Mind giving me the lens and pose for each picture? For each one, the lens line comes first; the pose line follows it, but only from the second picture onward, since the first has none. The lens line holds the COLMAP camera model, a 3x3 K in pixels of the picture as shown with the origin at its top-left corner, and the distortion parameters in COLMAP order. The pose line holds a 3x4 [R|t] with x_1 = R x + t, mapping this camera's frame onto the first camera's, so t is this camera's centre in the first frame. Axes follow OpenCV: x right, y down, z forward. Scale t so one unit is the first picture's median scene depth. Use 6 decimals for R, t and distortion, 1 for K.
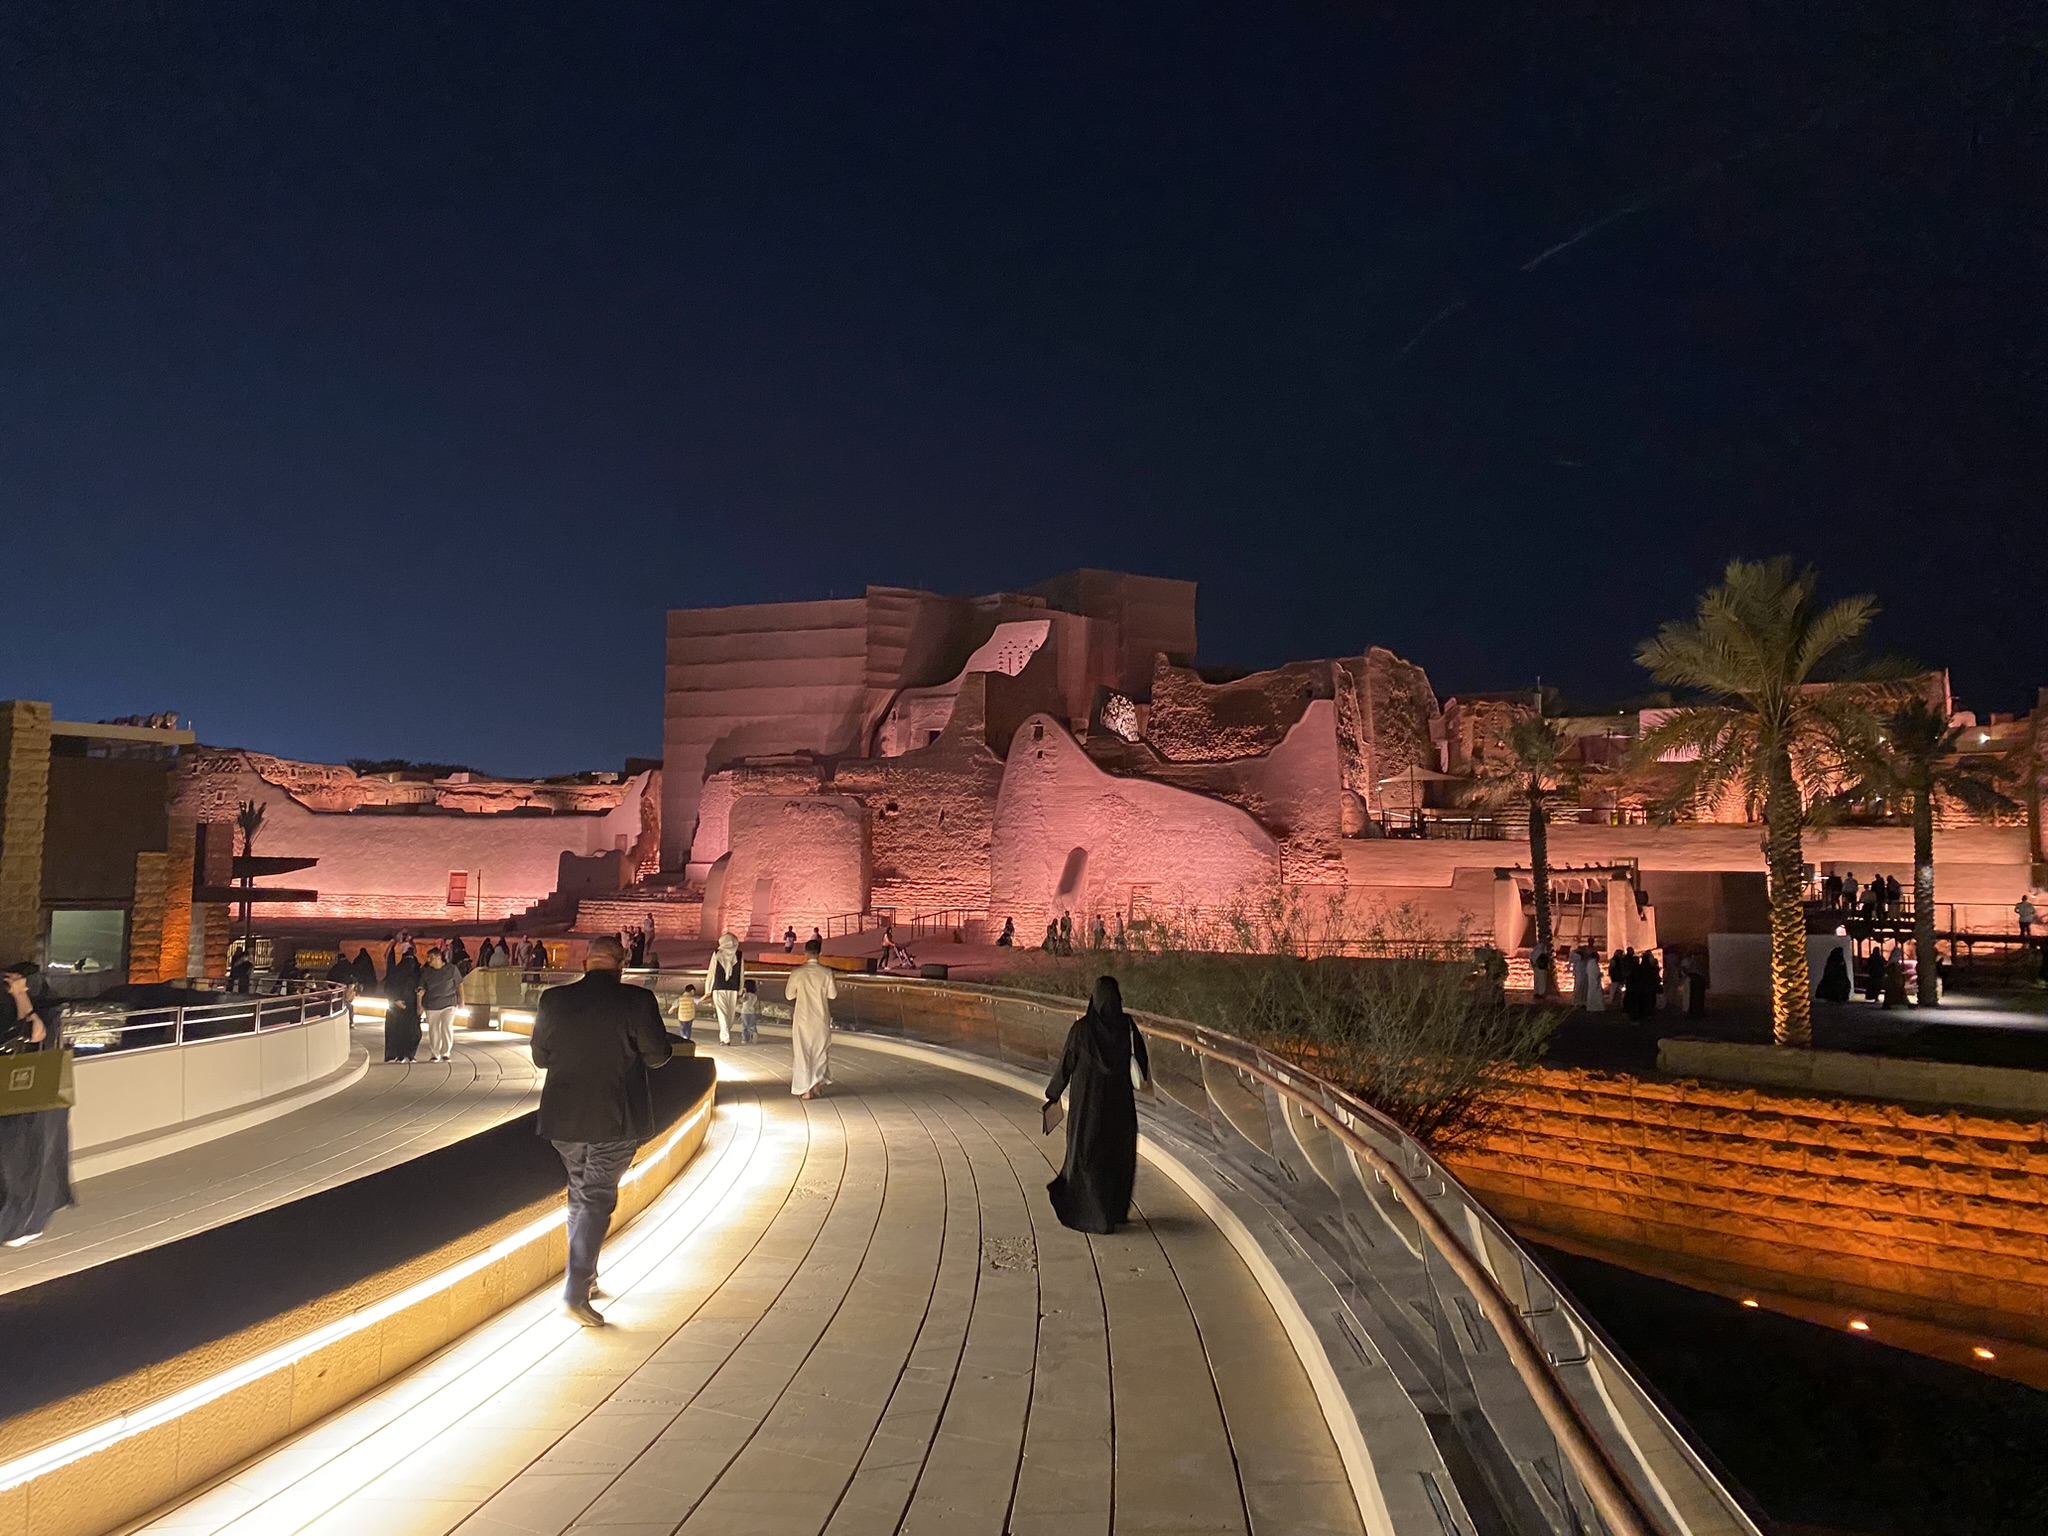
lens RADIAL K [[1557.0, 0, 1035.9], [0, 1557.0, 762.1], [0, 0, 1]] dist [0.002362, -0.013381]
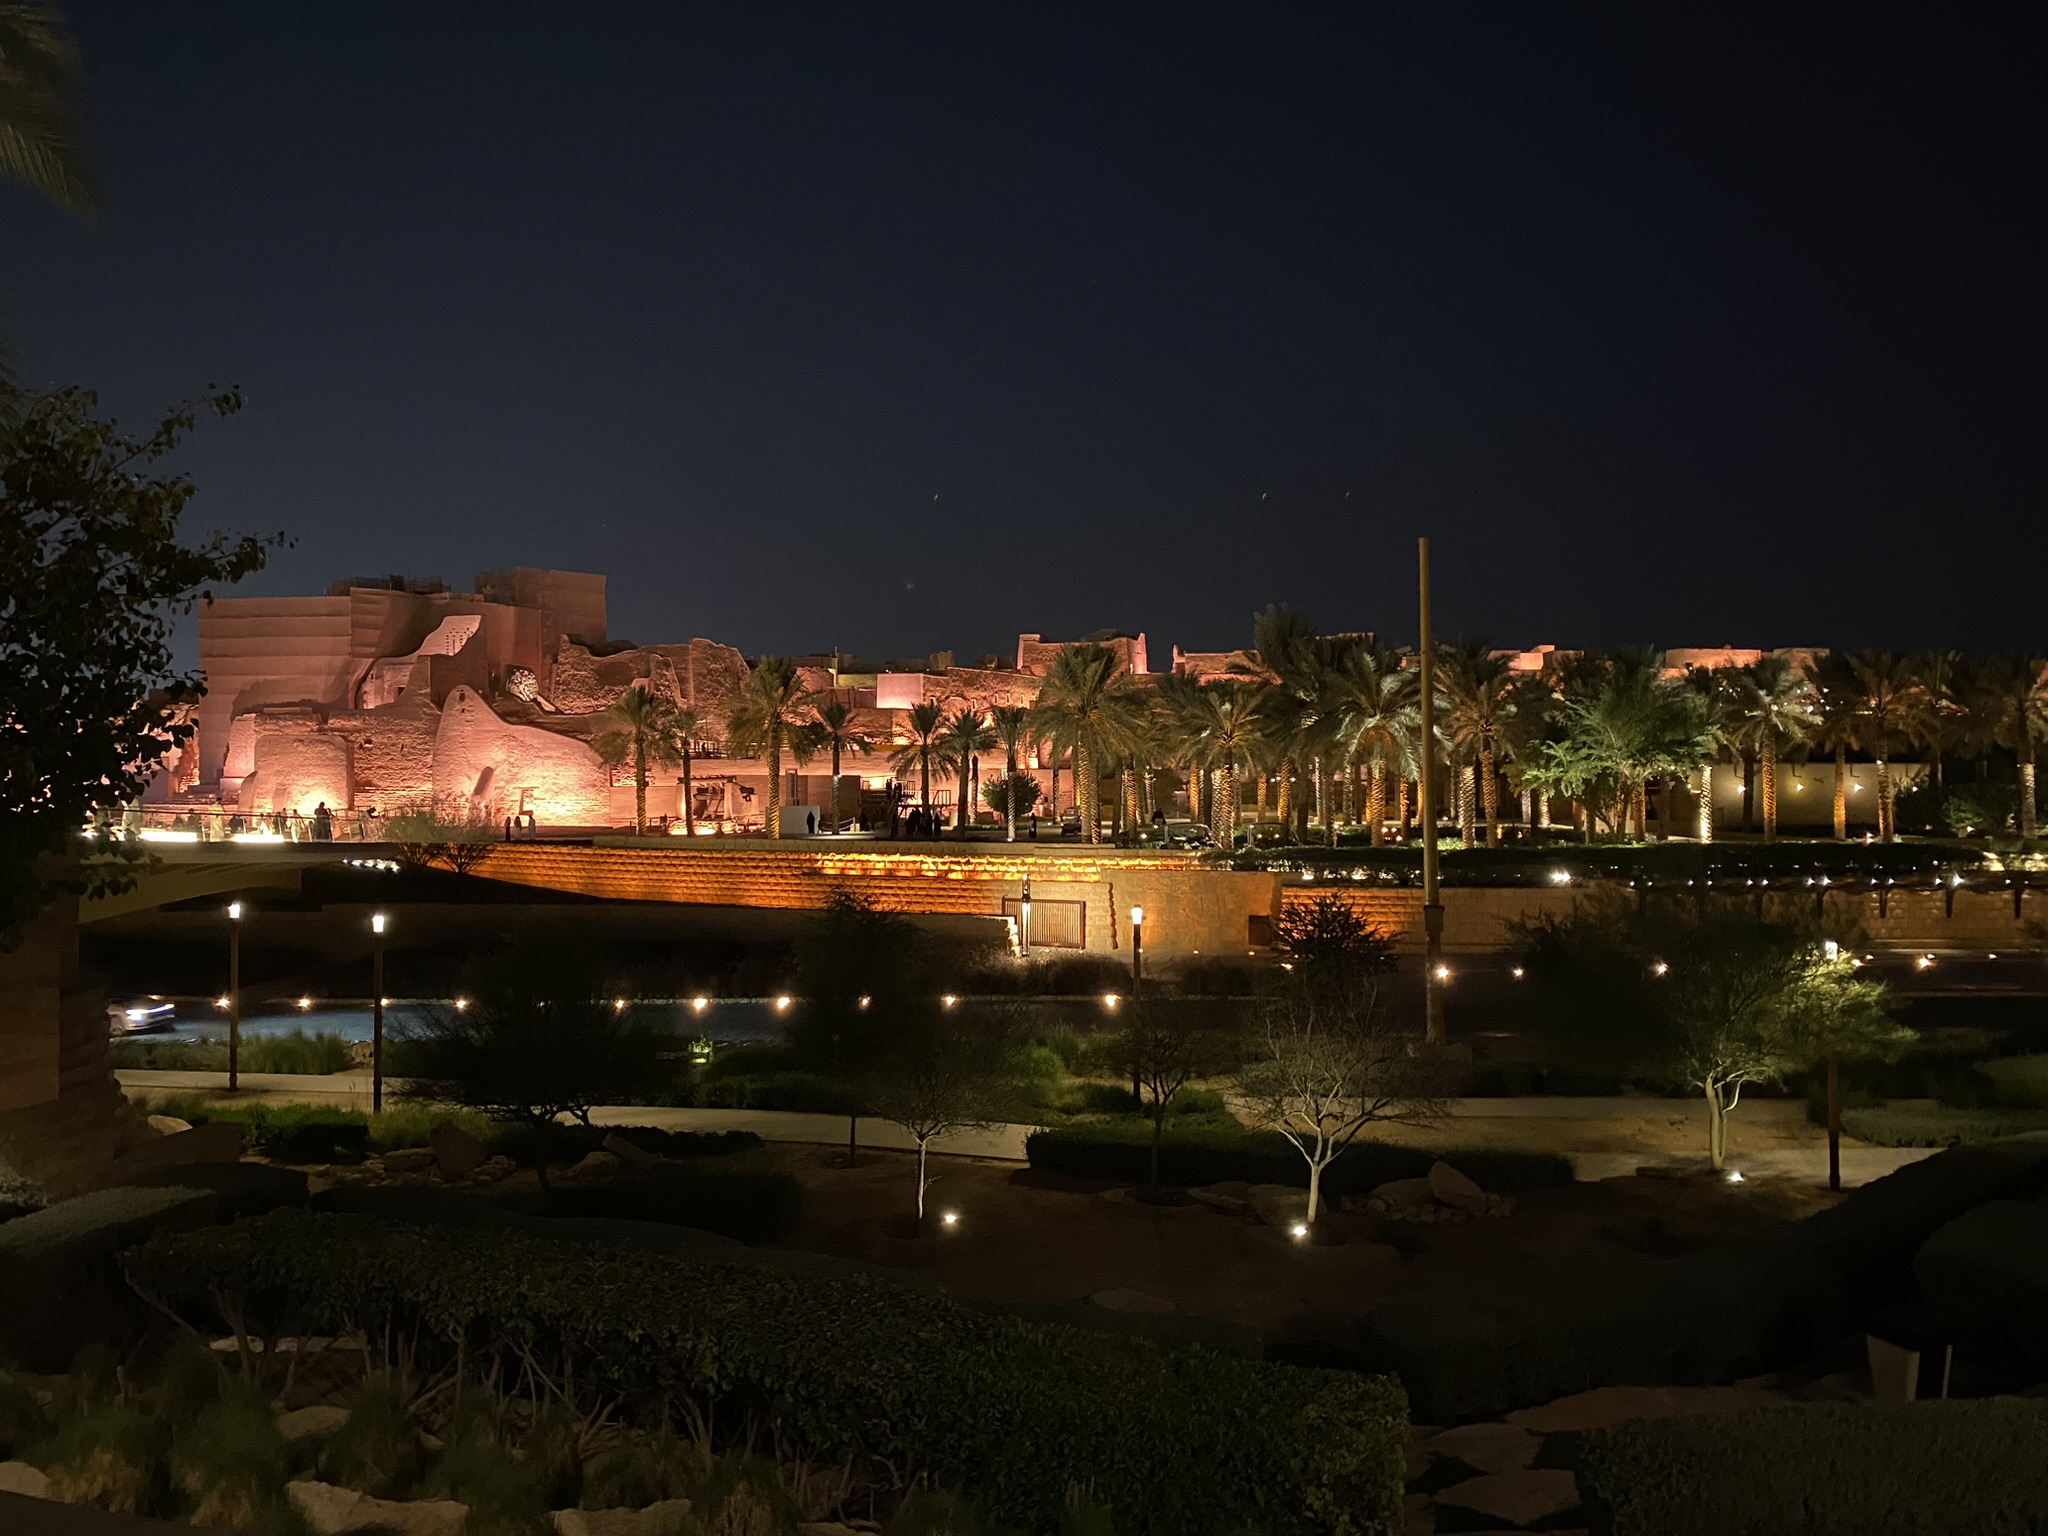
lens RADIAL K [[1557.0, 0, 1022.0], [0, 1557.0, 779.0], [0, 0, 1]] dist [0.002362, -0.013381]
pose [[0.961154, -0.011544, 0.275770, 0.105774], [-0.008856, 0.997321, 0.072615, -0.052164], [-0.275870, -0.072237, 0.958477, -0.673664]]
